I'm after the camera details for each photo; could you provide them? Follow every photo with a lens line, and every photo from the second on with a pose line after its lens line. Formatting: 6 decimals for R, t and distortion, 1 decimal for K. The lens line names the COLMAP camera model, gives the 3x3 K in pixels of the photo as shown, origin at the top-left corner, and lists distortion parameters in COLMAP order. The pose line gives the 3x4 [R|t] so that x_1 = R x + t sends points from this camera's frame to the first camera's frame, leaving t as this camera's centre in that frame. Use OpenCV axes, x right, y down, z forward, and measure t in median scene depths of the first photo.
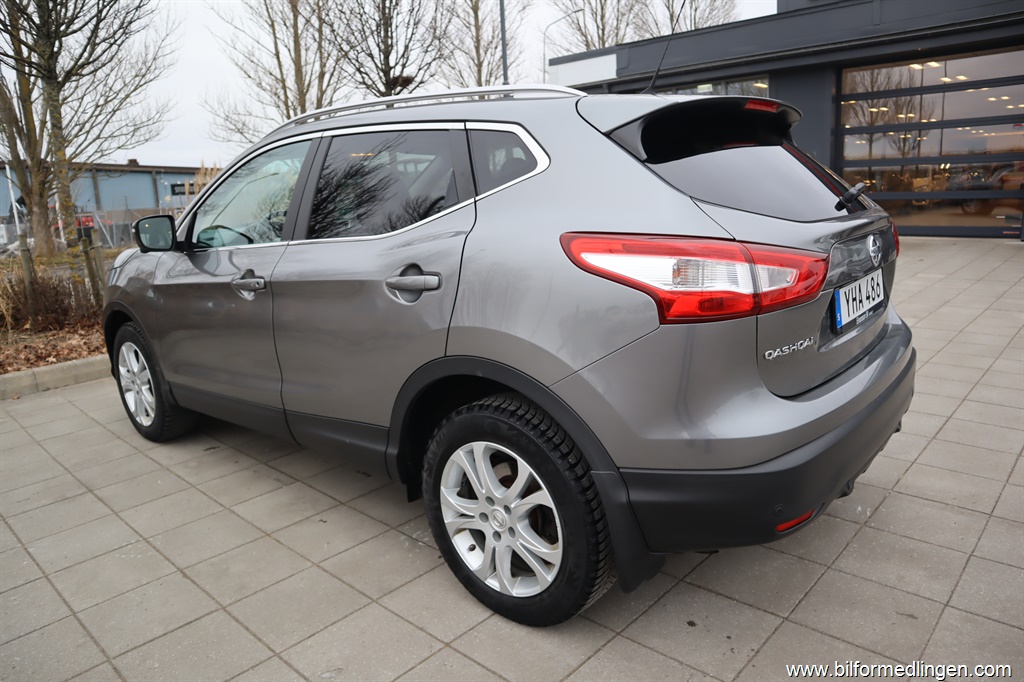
lens RADIAL K [[701.0, 0, 512.6], [0, 701.0, 343.0], [0, 0, 1]] dist [-0.101468, 0.040168]
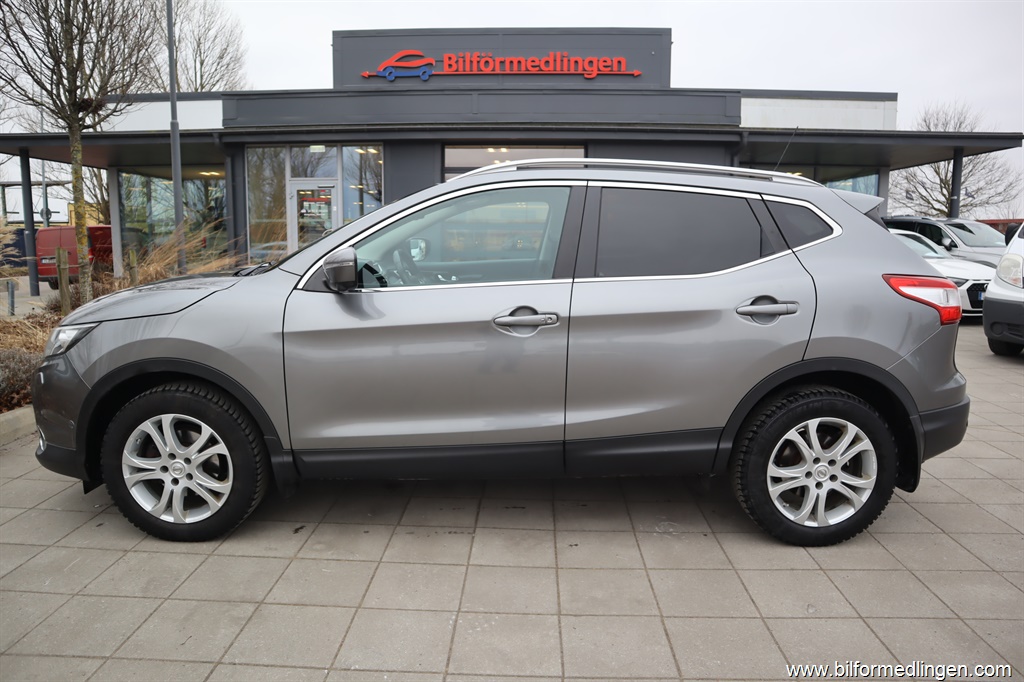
lens RADIAL K [[701.0, 0, 509.4], [0, 701.0, 348.3], [0, 0, 1]] dist [-0.101468, 0.040168]
pose [[0.753927, -0.053614, 0.654767, -1.006494], [0.101696, 0.994175, -0.035692, -0.011103], [-0.649039, 0.093497, 0.754988, 0.234858]]
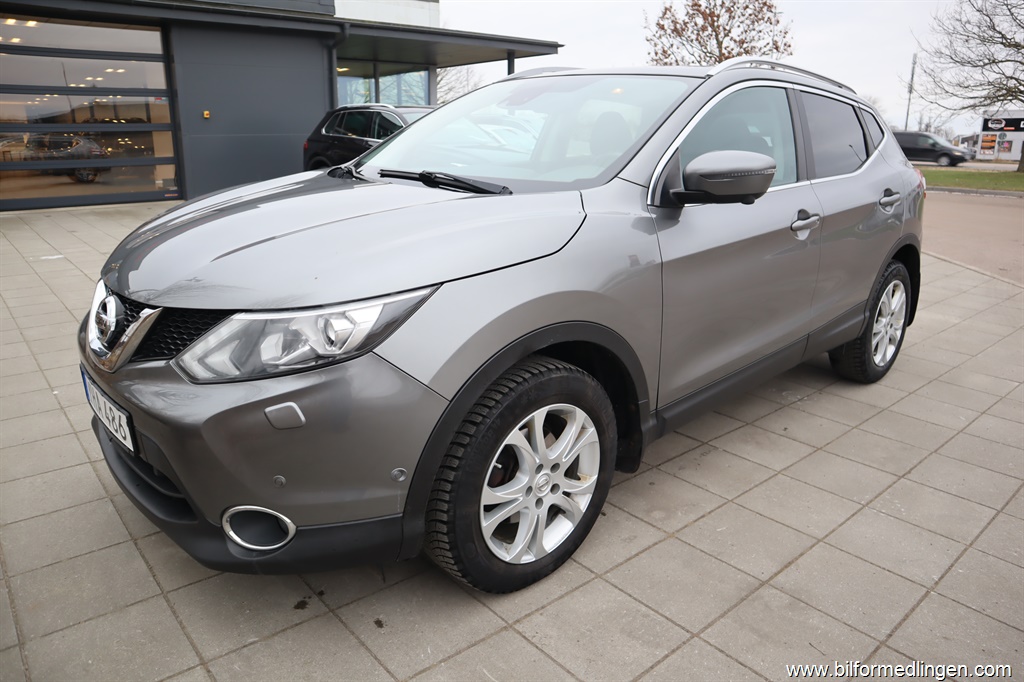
lens RADIAL K [[701.0, 0, 511.1], [0, 701.0, 342.0], [0, 0, 1]] dist [-0.101468, 0.040168]
pose [[0.117592, -0.237520, 0.964239, -1.369208], [0.205722, 0.955739, 0.210338, -0.208940], [-0.971520, 0.173631, 0.161251, 1.214310]]
